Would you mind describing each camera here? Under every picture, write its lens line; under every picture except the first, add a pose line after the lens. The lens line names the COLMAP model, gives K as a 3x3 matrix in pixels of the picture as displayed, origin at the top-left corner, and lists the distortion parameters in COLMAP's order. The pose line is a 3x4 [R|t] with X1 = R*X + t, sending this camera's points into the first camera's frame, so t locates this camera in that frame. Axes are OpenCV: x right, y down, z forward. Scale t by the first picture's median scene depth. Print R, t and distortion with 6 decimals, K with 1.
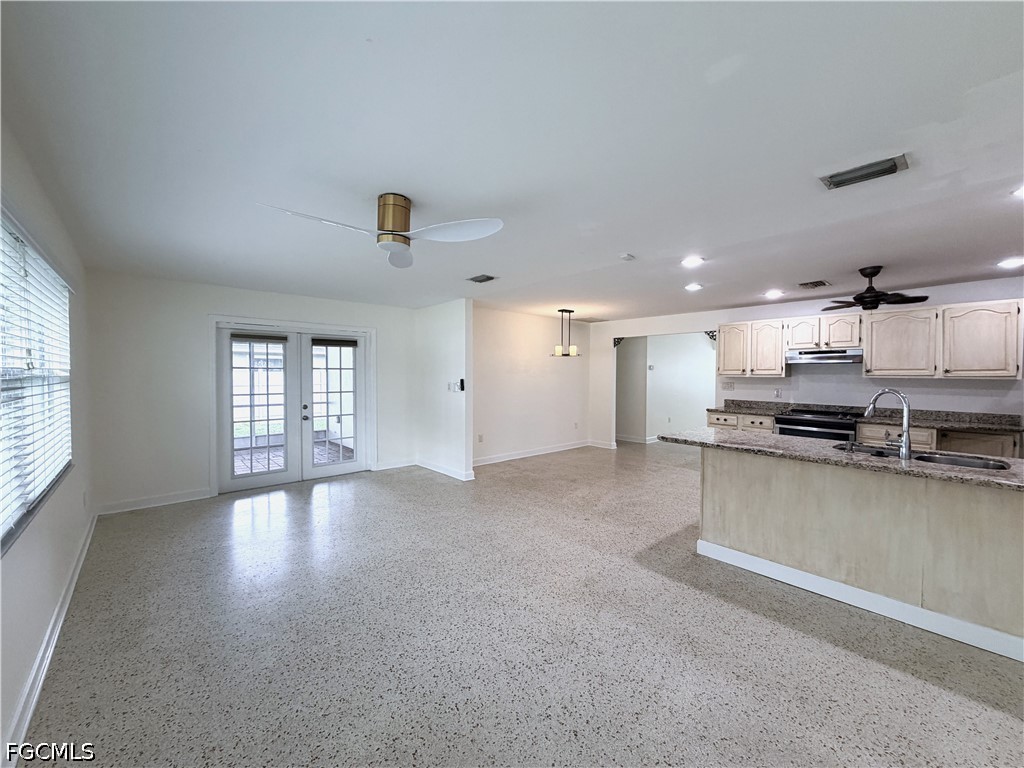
lens RADIAL K [[407.3, 0, 513.5], [0, 407.3, 381.5], [0, 0, 1]] dist [0.000861, 0.000492]
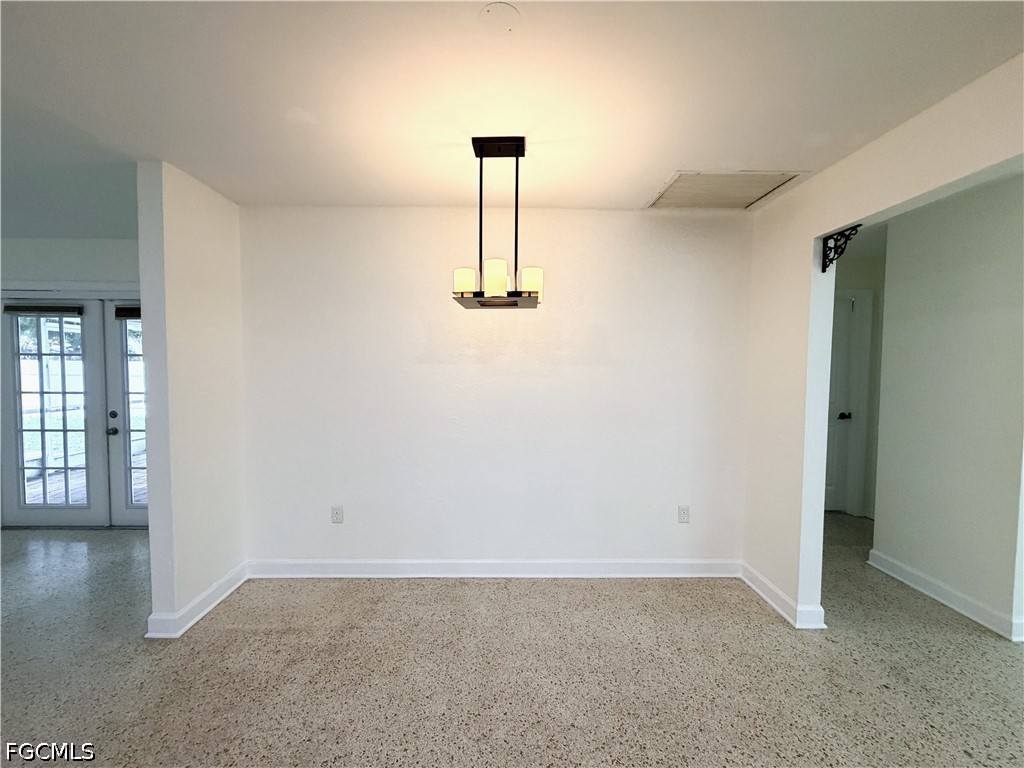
lens RADIAL K [[407.3, 0, 514.8], [0, 407.3, 381.9], [0, 0, 1]] dist [0.000861, 0.000492]
pose [[0.755799, 0.031212, -0.654059, 0.402414], [-0.016716, 0.999457, 0.028379, -0.018456], [0.654590, -0.010515, 0.755911, 0.960619]]
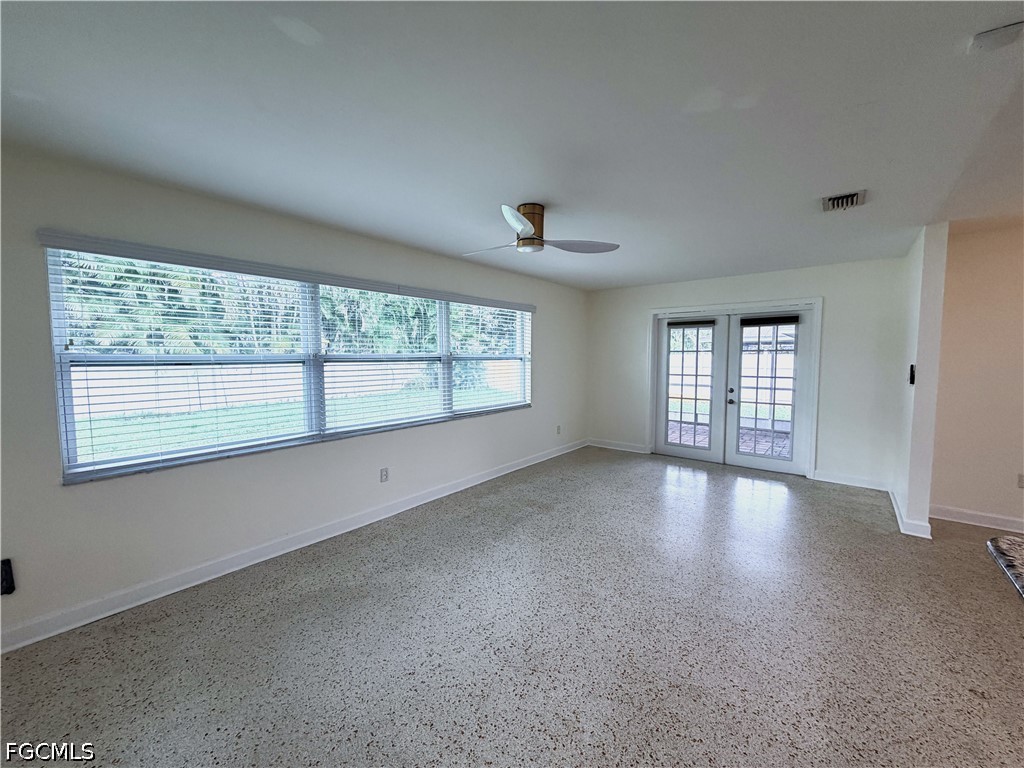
lens RADIAL K [[407.3, 0, 504.9], [0, 407.3, 381.5], [0, 0, 1]] dist [0.000861, 0.000492]
pose [[0.154304, 0.060202, -0.986188, 0.380117], [-0.018161, 0.998146, 0.058091, -0.005962], [0.987857, 0.008947, 0.155111, 0.323048]]
